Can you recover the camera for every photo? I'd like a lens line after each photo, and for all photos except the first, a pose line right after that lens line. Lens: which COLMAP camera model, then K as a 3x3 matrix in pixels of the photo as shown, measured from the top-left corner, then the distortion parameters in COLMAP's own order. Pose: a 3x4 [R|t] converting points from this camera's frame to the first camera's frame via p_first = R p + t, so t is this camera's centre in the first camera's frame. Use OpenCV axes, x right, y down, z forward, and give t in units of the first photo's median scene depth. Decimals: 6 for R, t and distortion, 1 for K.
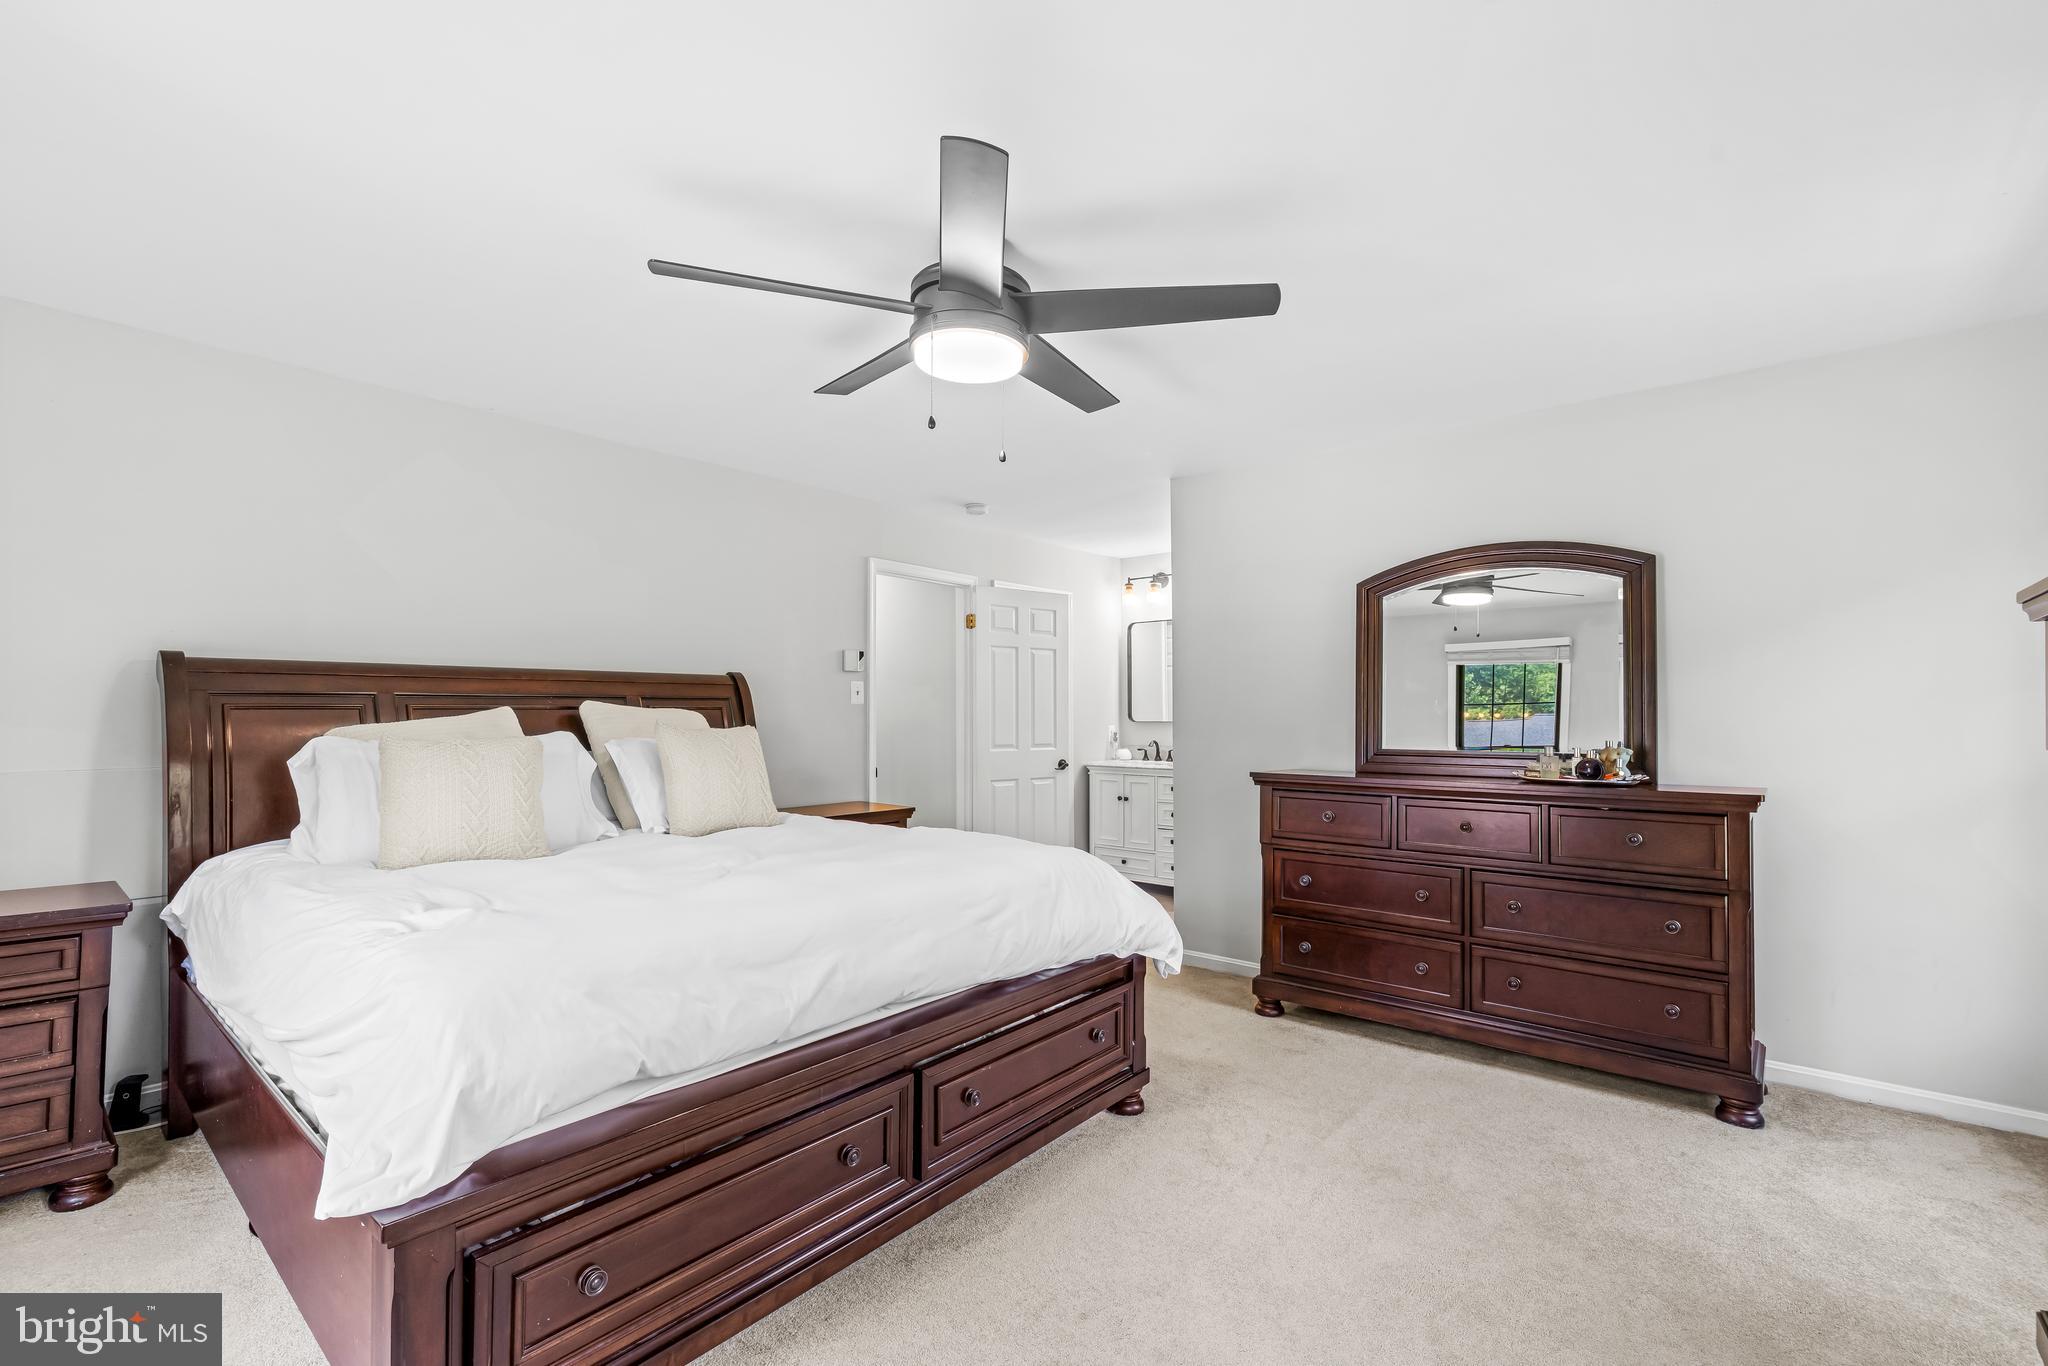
lens RADIAL K [[893.8, 0, 1029.6], [0, 893.8, 689.7], [0, 0, 1]] dist [0.000427, 0.000055]
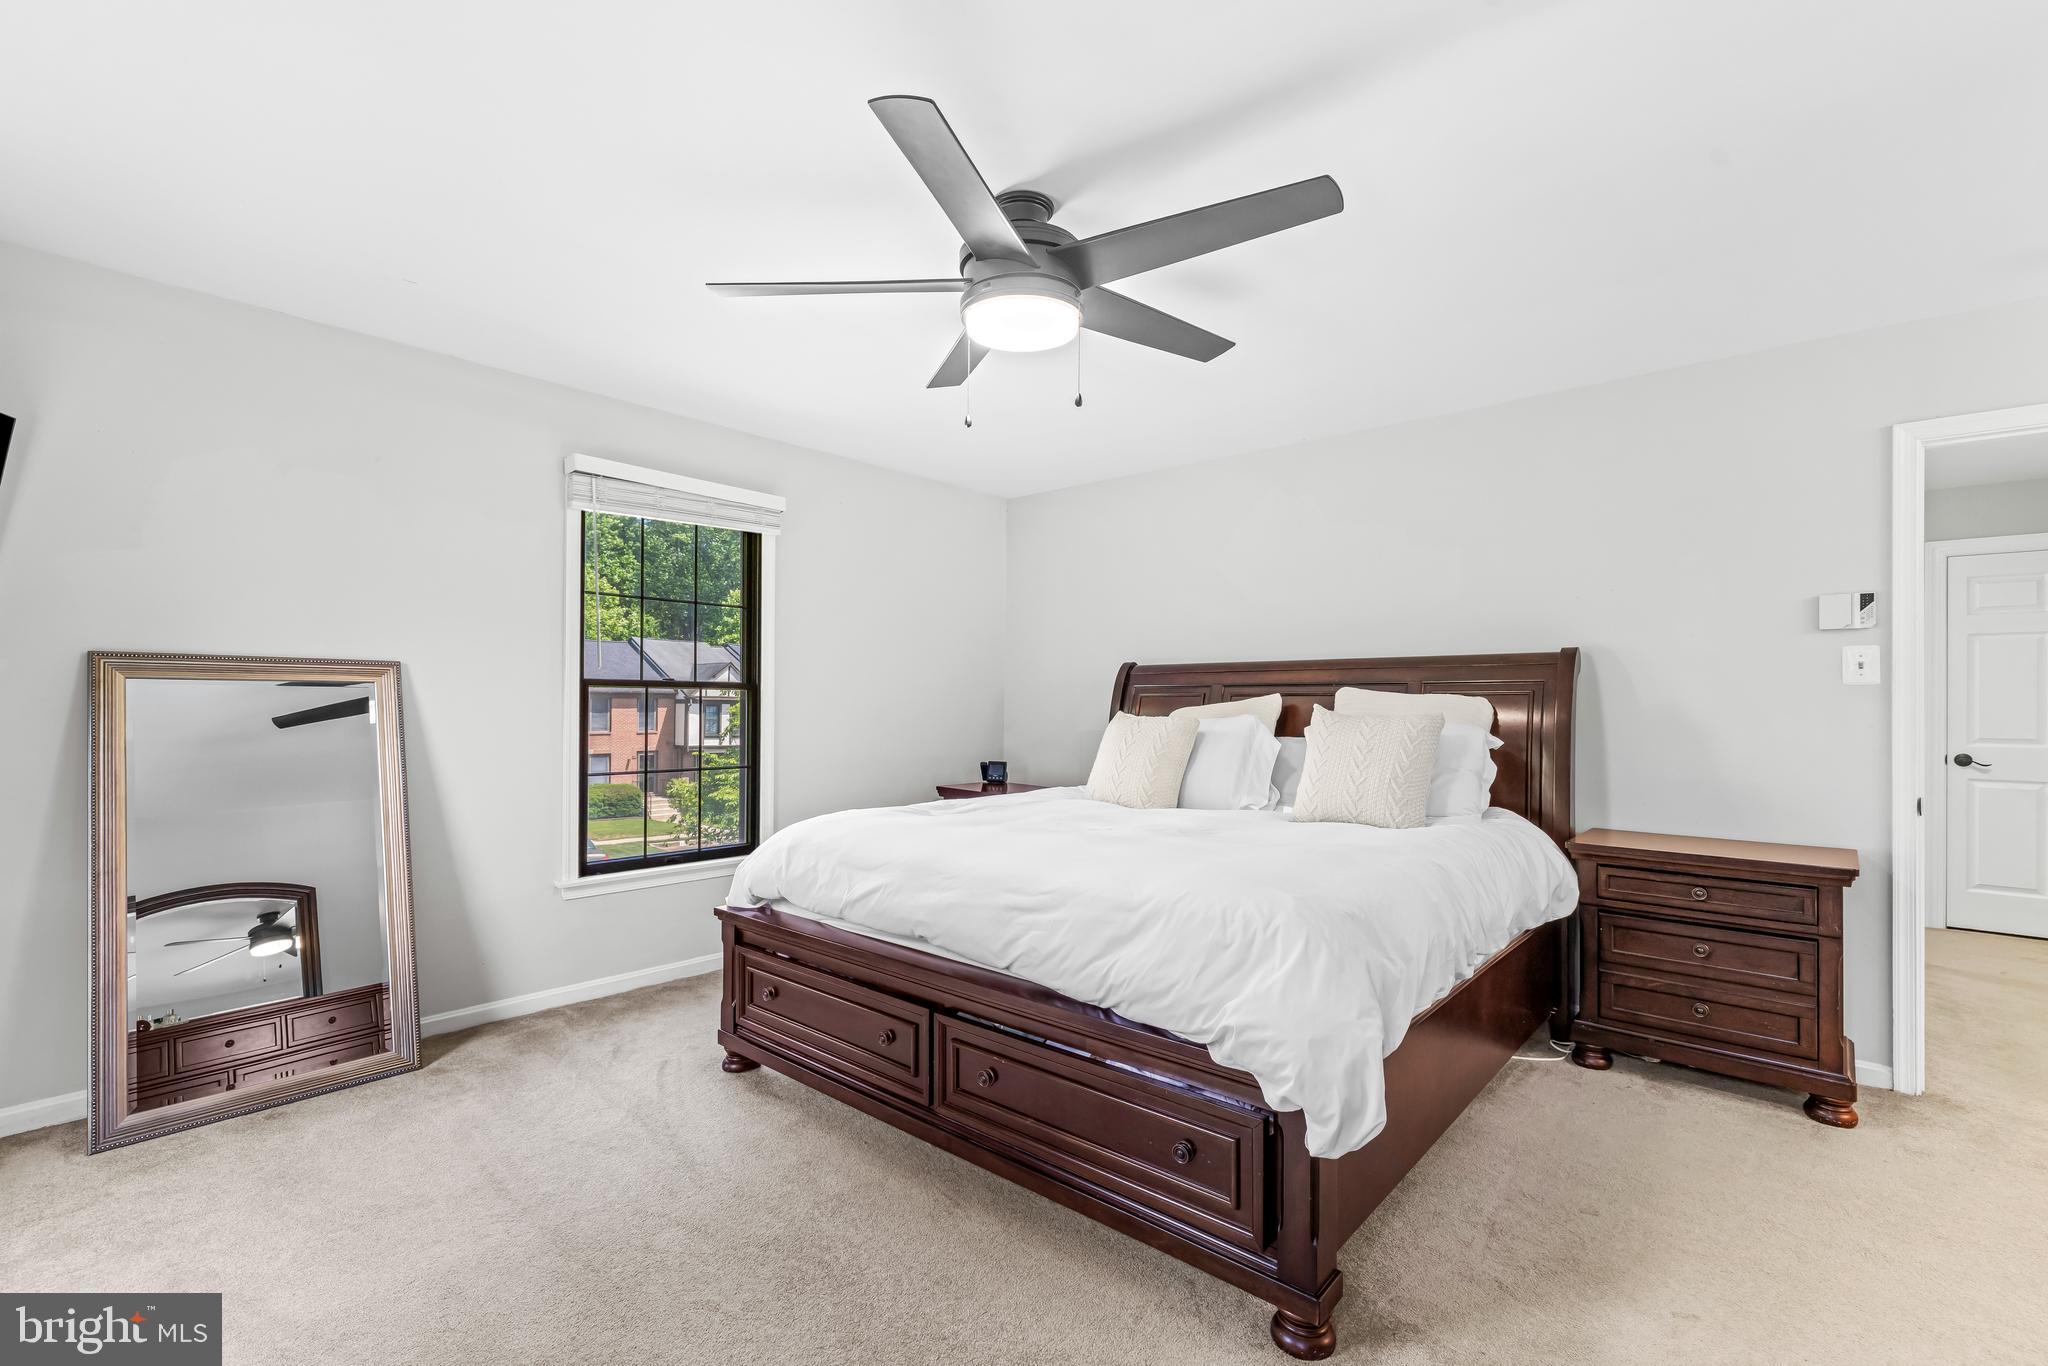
lens RADIAL K [[893.8, 0, 1036.8], [0, 893.8, 693.3], [0, 0, 1]] dist [0.000427, 0.000055]
pose [[-0.040815, -0.005080, -0.999154, 0.589739], [0.024988, 0.999669, -0.006103, 0.017009], [0.998854, -0.025216, -0.040674, 0.686113]]
